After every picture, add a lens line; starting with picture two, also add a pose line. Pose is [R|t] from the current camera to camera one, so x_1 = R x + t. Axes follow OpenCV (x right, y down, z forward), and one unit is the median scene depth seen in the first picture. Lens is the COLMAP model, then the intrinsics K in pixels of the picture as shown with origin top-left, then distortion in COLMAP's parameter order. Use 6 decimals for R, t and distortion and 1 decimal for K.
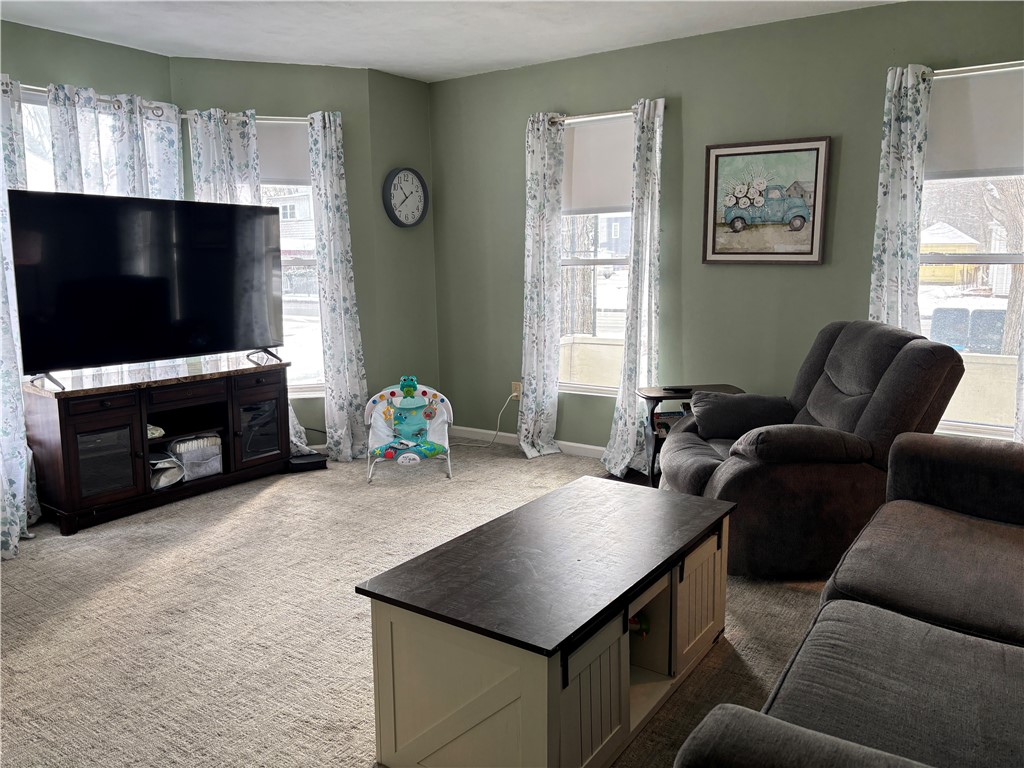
lens RADIAL K [[758.4, 0, 514.3], [0, 758.4, 380.7], [0, 0, 1]] dist [0.011023, -0.005092]
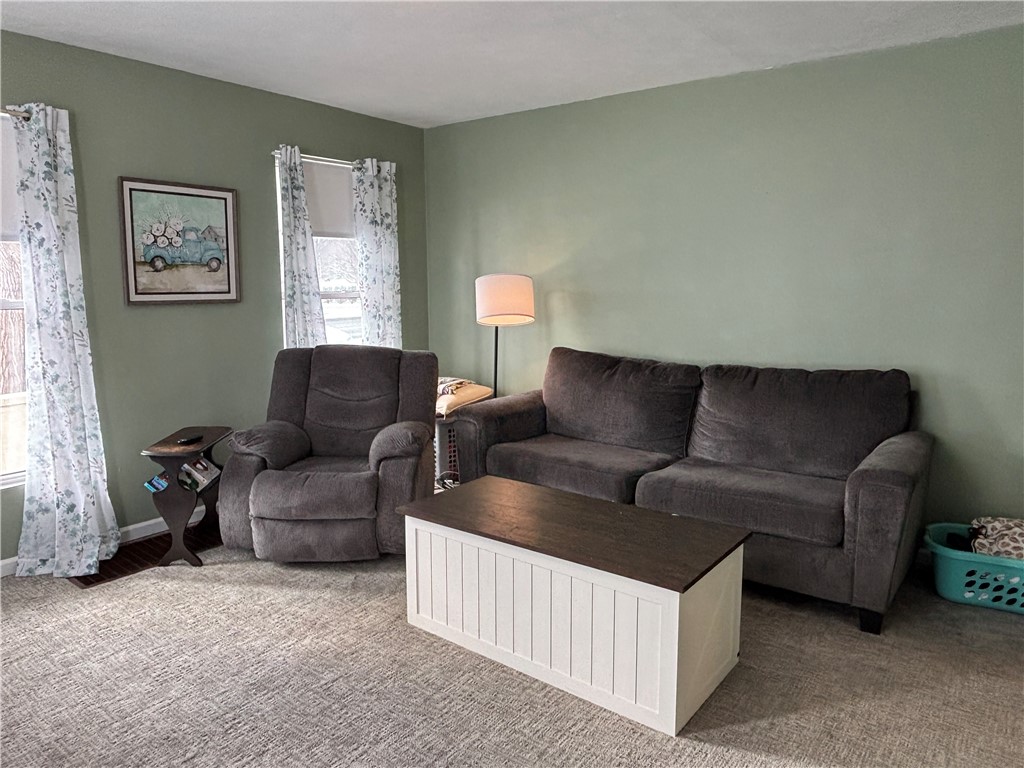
lens RADIAL K [[690.7, 0, 513.6], [0, 690.7, 379.7], [0, 0, 1]] dist [-0.008889, -0.004631]
pose [[0.060284, -0.146861, 0.987318, -0.569037], [0.160321, 0.977701, 0.135642, -0.109490], [-0.985222, 0.150111, 0.082484, 0.512590]]
